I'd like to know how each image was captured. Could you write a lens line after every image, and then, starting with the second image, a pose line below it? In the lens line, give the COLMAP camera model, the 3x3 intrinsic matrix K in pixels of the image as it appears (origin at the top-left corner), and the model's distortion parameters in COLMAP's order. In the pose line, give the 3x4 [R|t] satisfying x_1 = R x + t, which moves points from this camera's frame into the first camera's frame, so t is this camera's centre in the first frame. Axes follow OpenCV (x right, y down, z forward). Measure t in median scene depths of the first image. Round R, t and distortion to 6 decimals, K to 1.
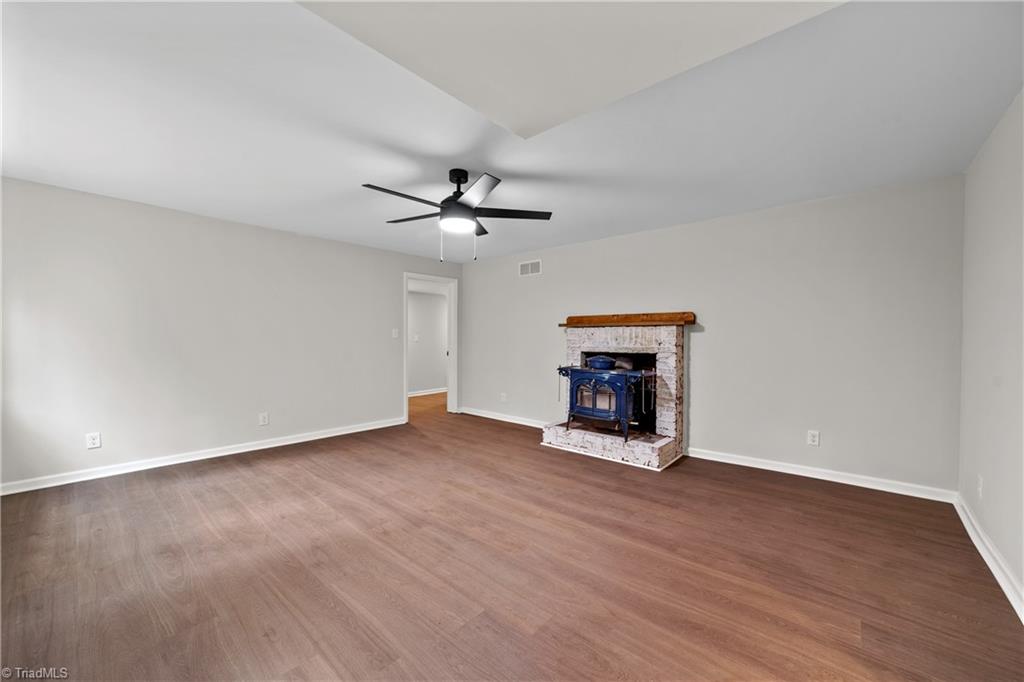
lens RADIAL K [[395.9, 0, 512.0], [0, 395.9, 341.0], [0, 0, 1]] dist [-0.013000, 0.006238]
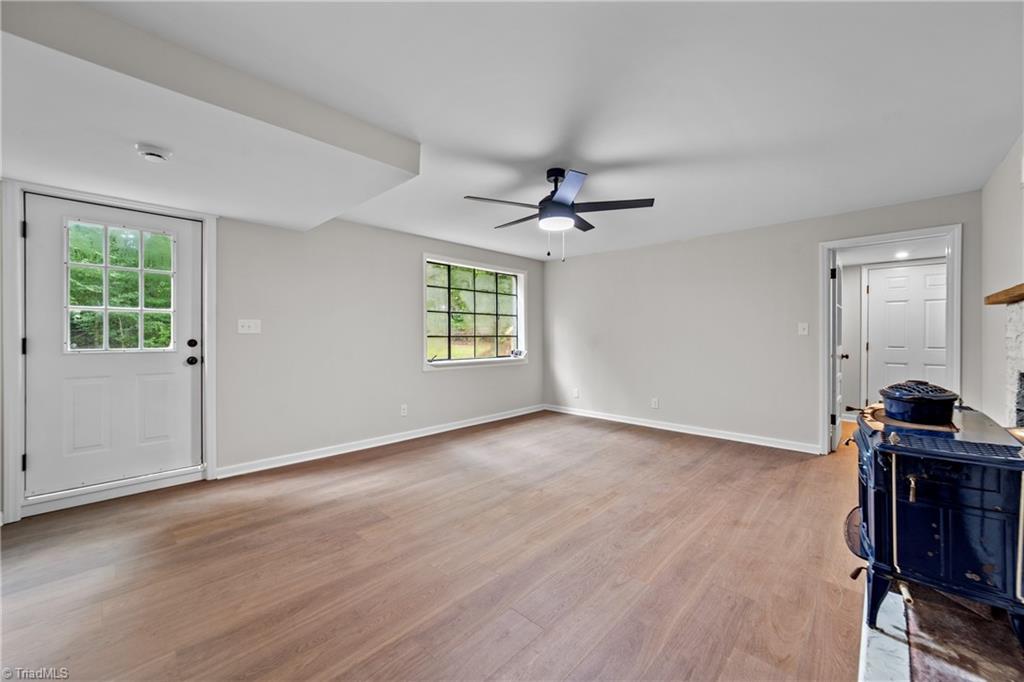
lens RADIAL K [[395.9, 0, 512.0], [0, 395.9, 341.0], [0, 0, 1]] dist [-0.013000, 0.006238]
pose [[-0.044260, 0.006320, -0.999000, 0.876652], [-0.002295, 0.999977, 0.006427, 0.010057], [0.999017, 0.002577, -0.044244, 0.966029]]
